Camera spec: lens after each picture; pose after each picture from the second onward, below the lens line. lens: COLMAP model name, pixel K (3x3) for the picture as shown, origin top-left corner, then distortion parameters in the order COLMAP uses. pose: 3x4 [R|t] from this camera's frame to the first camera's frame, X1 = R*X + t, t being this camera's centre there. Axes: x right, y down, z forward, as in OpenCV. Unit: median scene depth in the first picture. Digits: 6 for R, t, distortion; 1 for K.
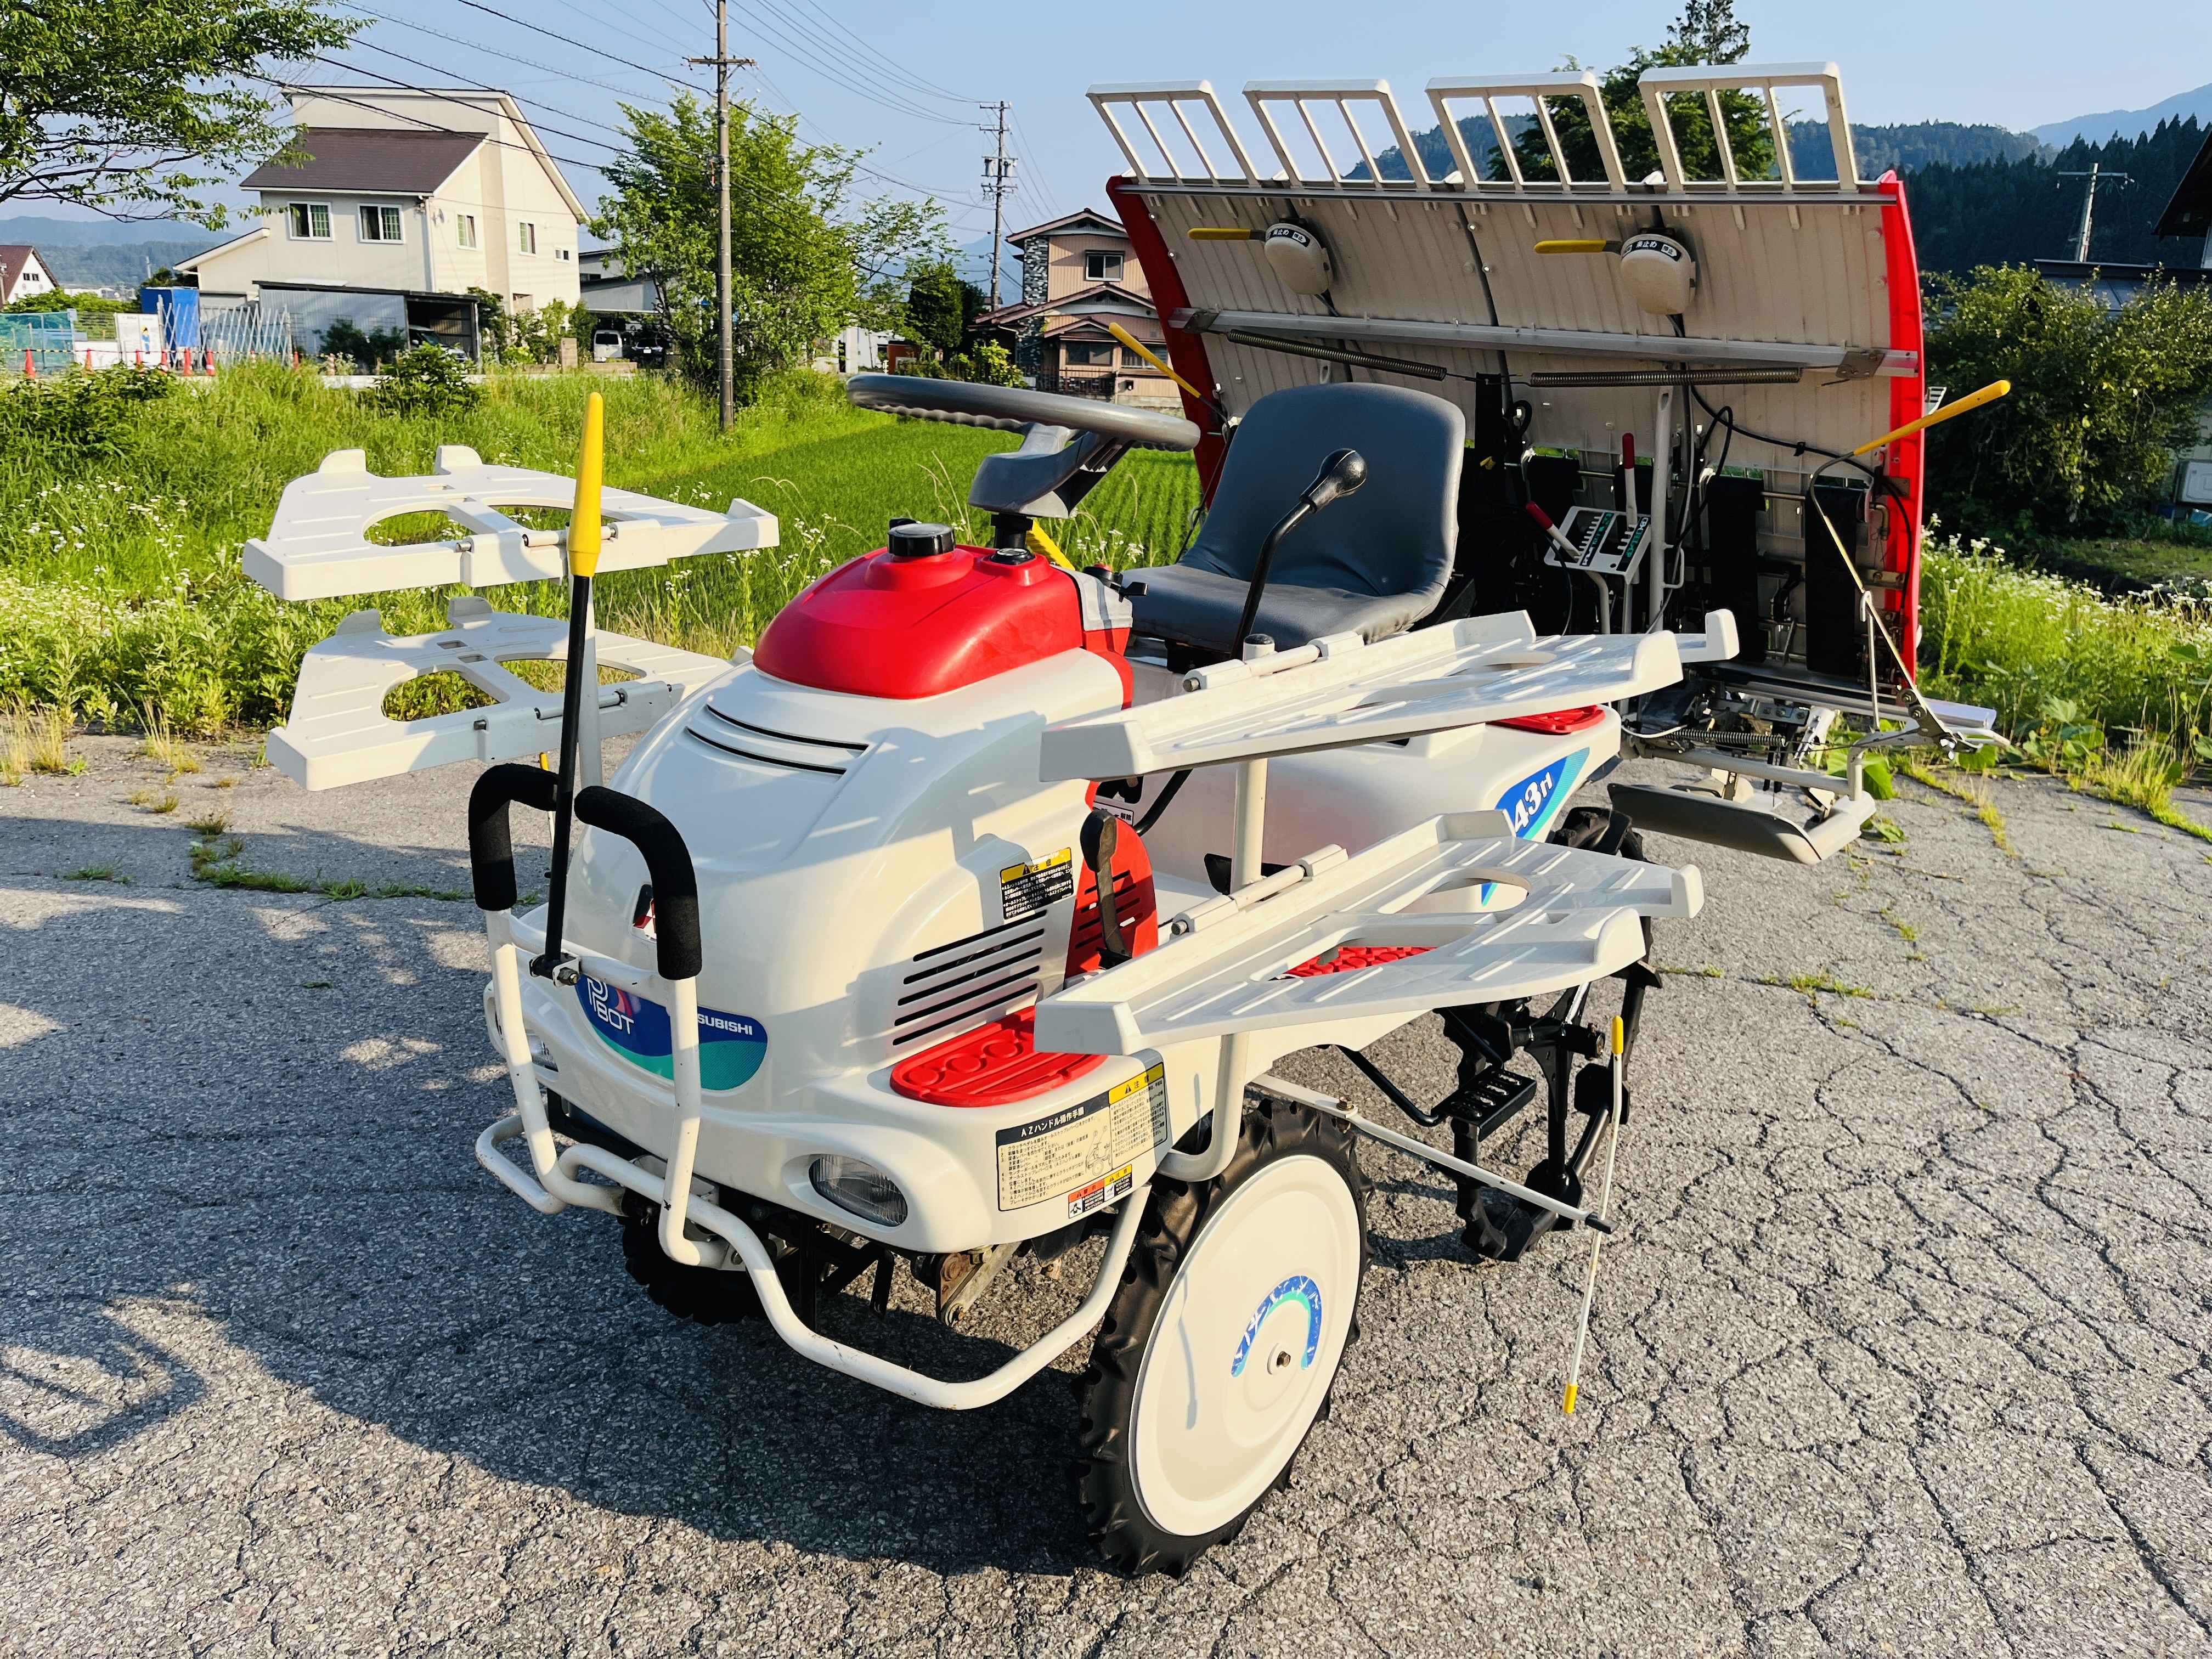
lens RADIAL K [[1671.7, 0, 1106.0], [0, 1671.7, 829.5], [0, 0, 1]] dist [0.061488, -0.069532]
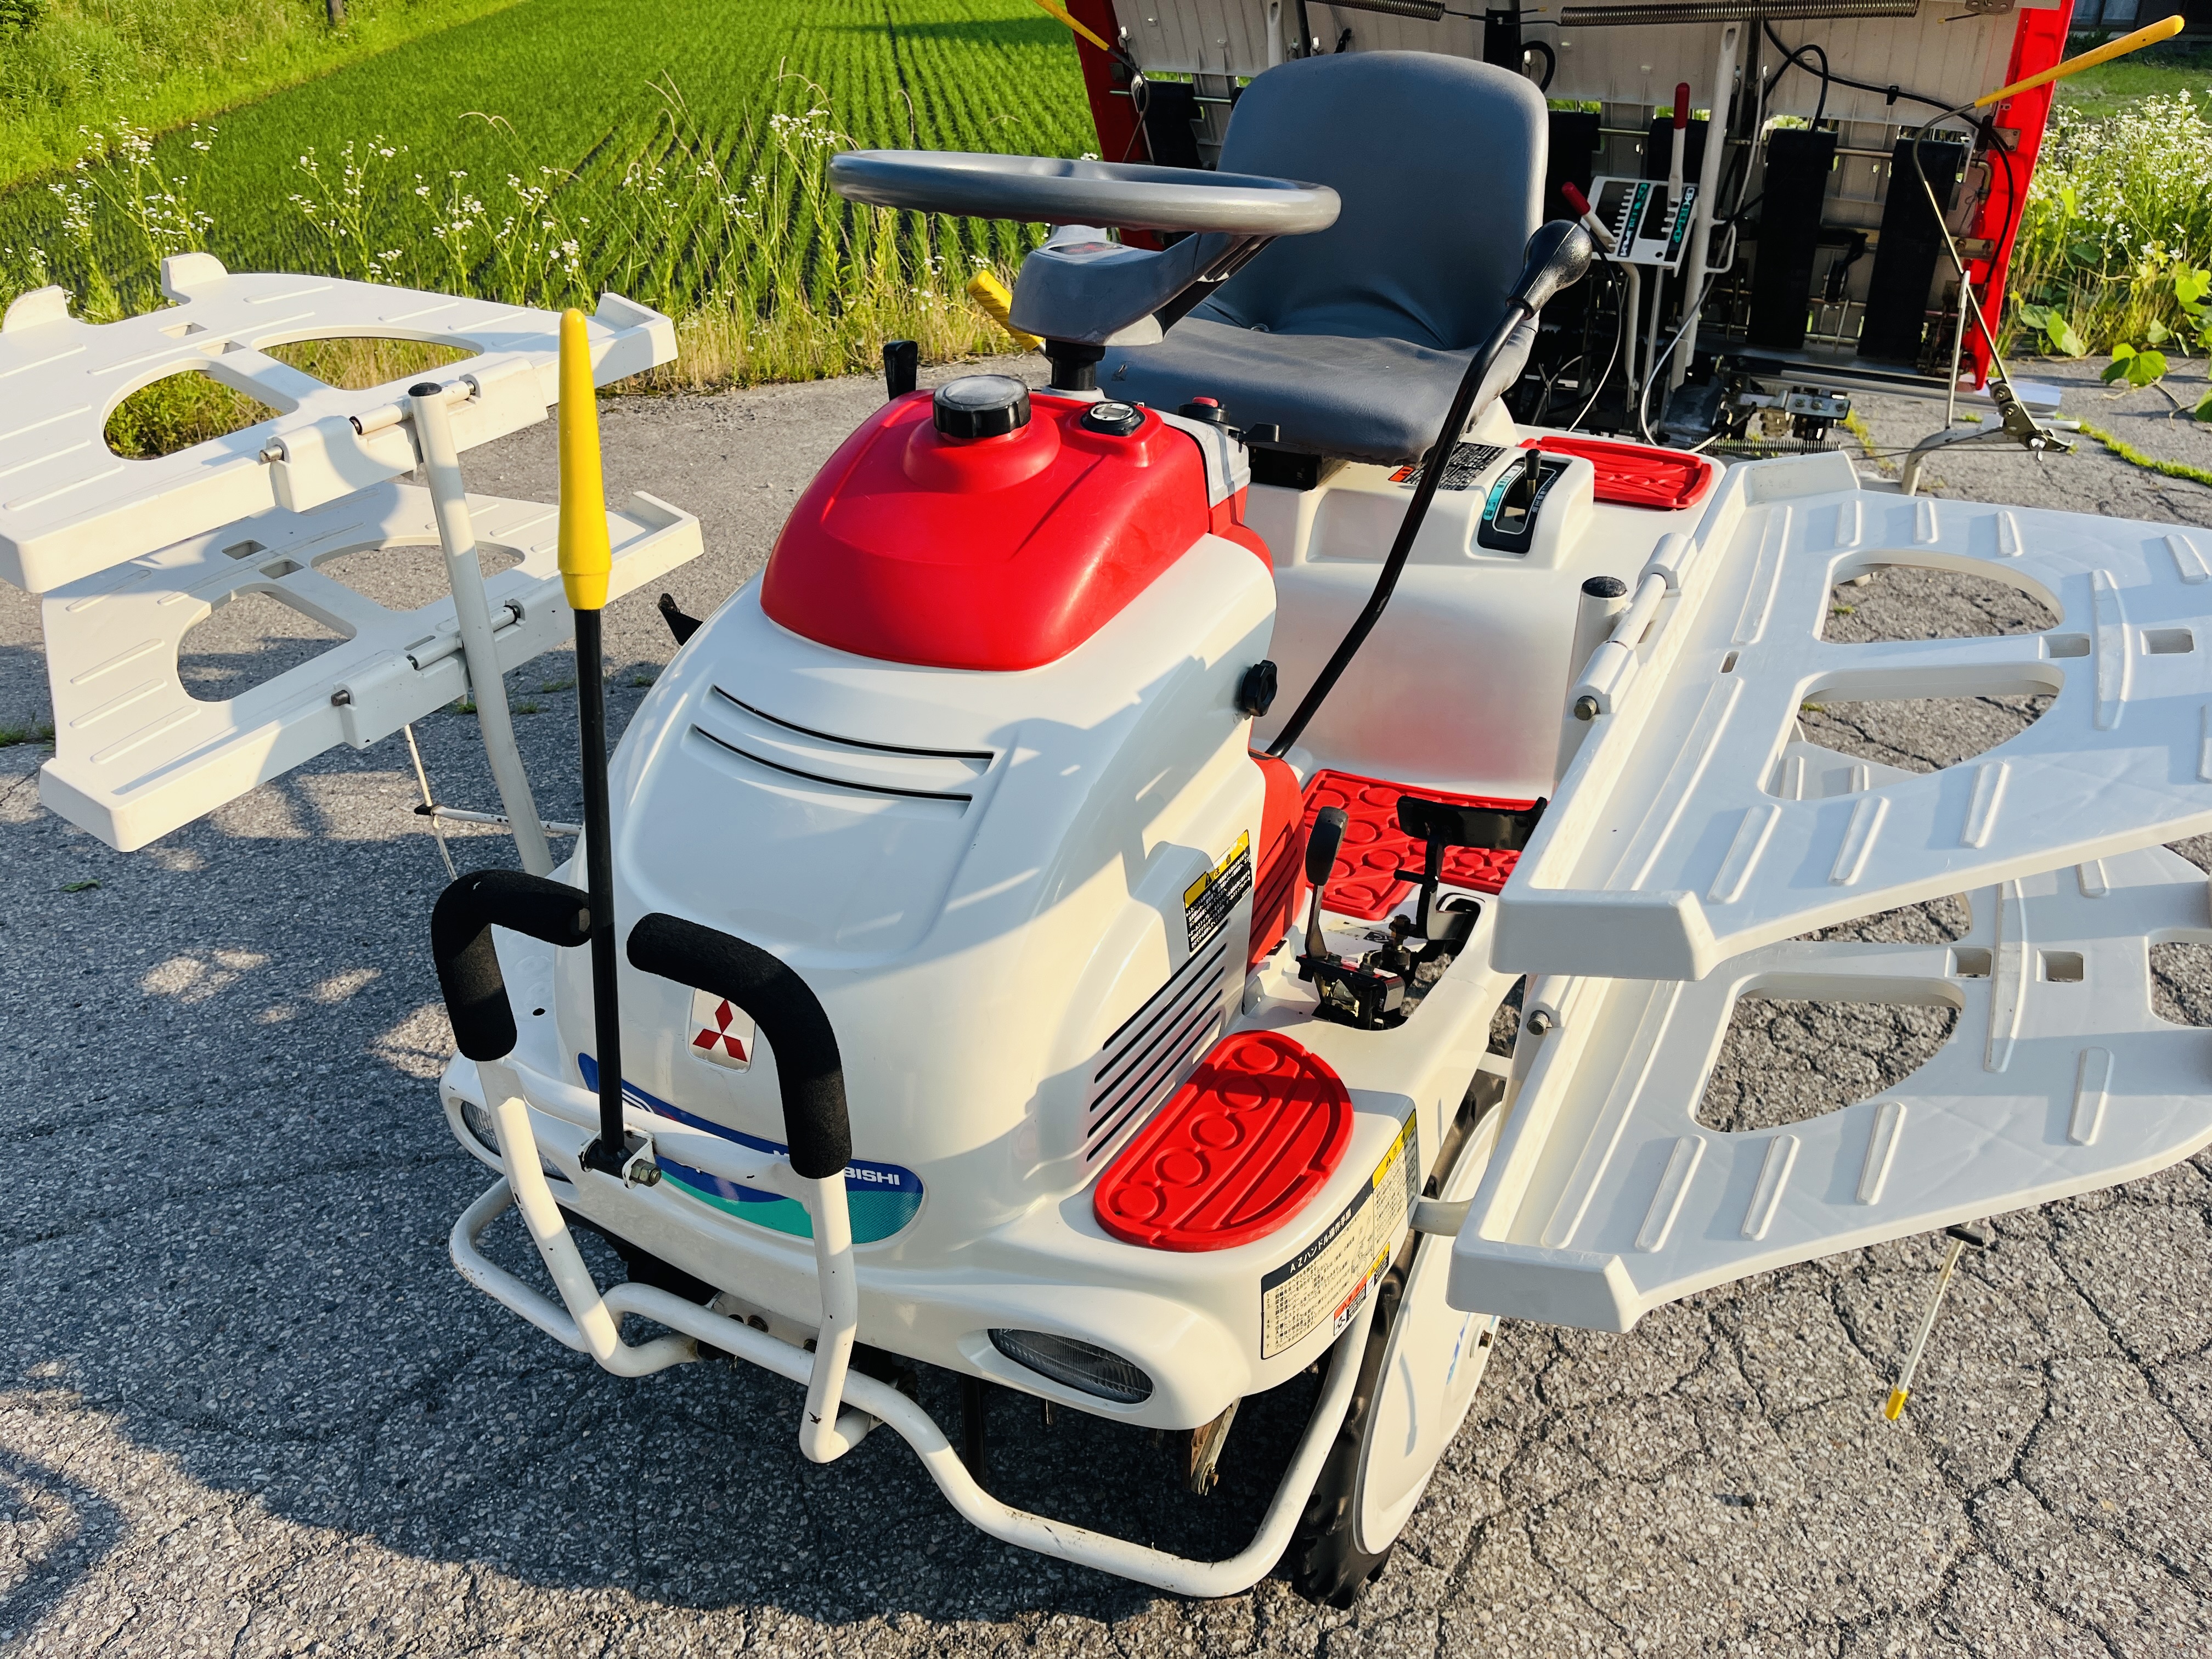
lens RADIAL K [[1671.8, 0, 1101.5], [0, 1671.8, 827.7], [0, 0, 1]] dist [0.092482, -0.133362]
pose [[0.983412, -0.125618, 0.130846, -0.150330], [0.092528, 0.967876, 0.233785, -0.139994], [-0.156010, -0.217800, 0.963444, 0.242048]]
